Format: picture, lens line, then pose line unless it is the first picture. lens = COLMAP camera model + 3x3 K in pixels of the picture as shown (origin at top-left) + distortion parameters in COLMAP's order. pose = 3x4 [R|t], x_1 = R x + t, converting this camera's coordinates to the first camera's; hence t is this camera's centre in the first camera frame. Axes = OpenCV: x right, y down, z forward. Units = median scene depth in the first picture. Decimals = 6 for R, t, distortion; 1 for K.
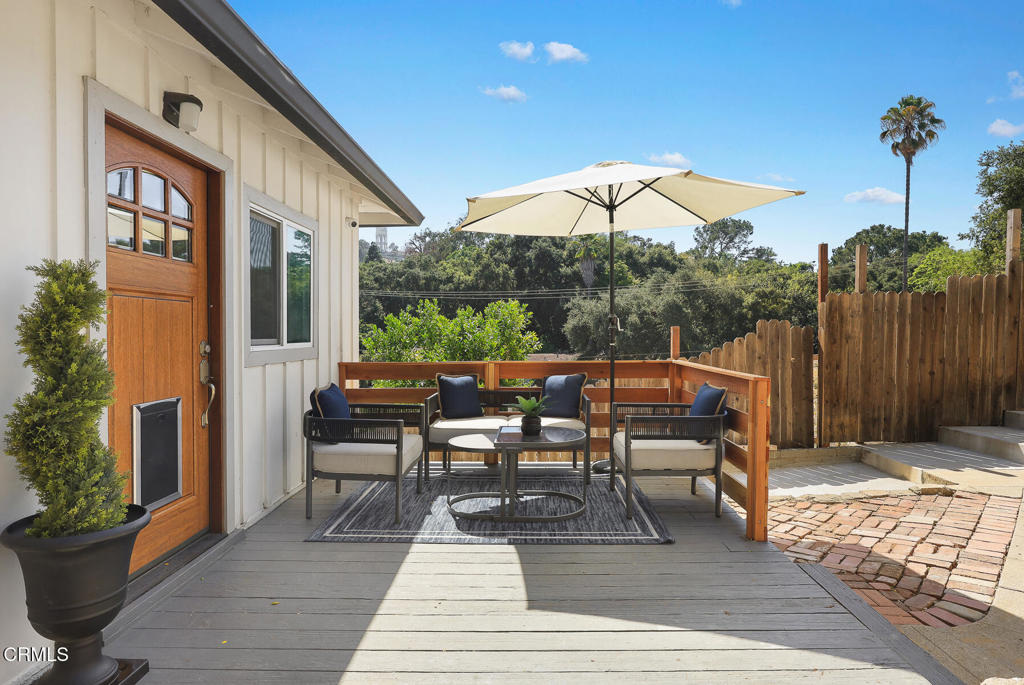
lens RADIAL K [[590.5, 0, 509.7], [0, 590.5, 366.6], [0, 0, 1]] dist [0.003380, 0.002128]
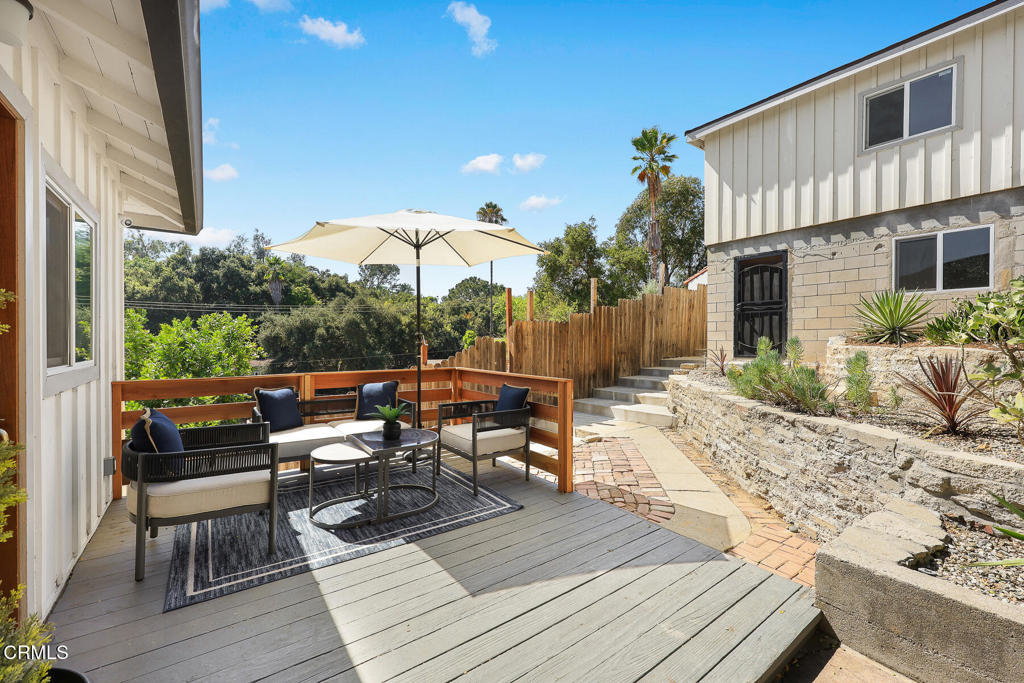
lens RADIAL K [[430.3, 0, 518.2], [0, 430.3, 345.6], [0, 0, 1]] dist [0.000527, 0.000094]
pose [[0.788218, 0.000974, 0.615395, -0.148585], [0.029627, 0.998779, -0.039528, -0.011843], [-0.614682, 0.049389, 0.787227, 0.104282]]
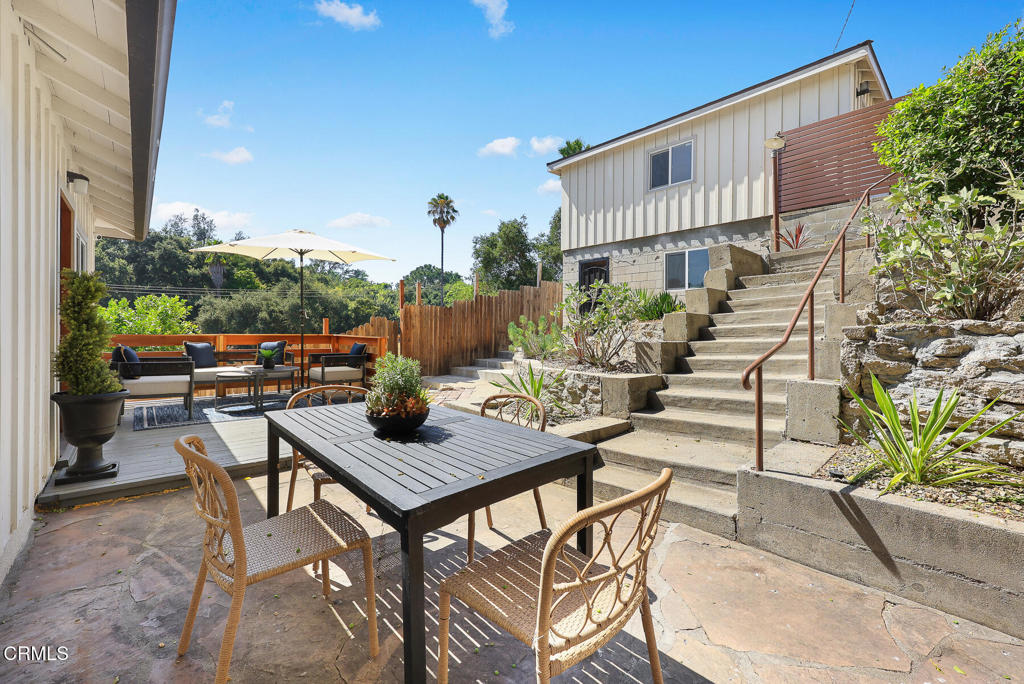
lens RADIAL K [[419.3, 0, 526.0], [0, 419.3, 335.6], [0, 0, 1]] dist [-0.001698, -0.000156]
pose [[0.708908, 0.003526, 0.705292, -0.180403], [0.025475, 0.999207, -0.030601, 0.037150], [-0.704841, 0.039661, 0.708256, -0.311327]]
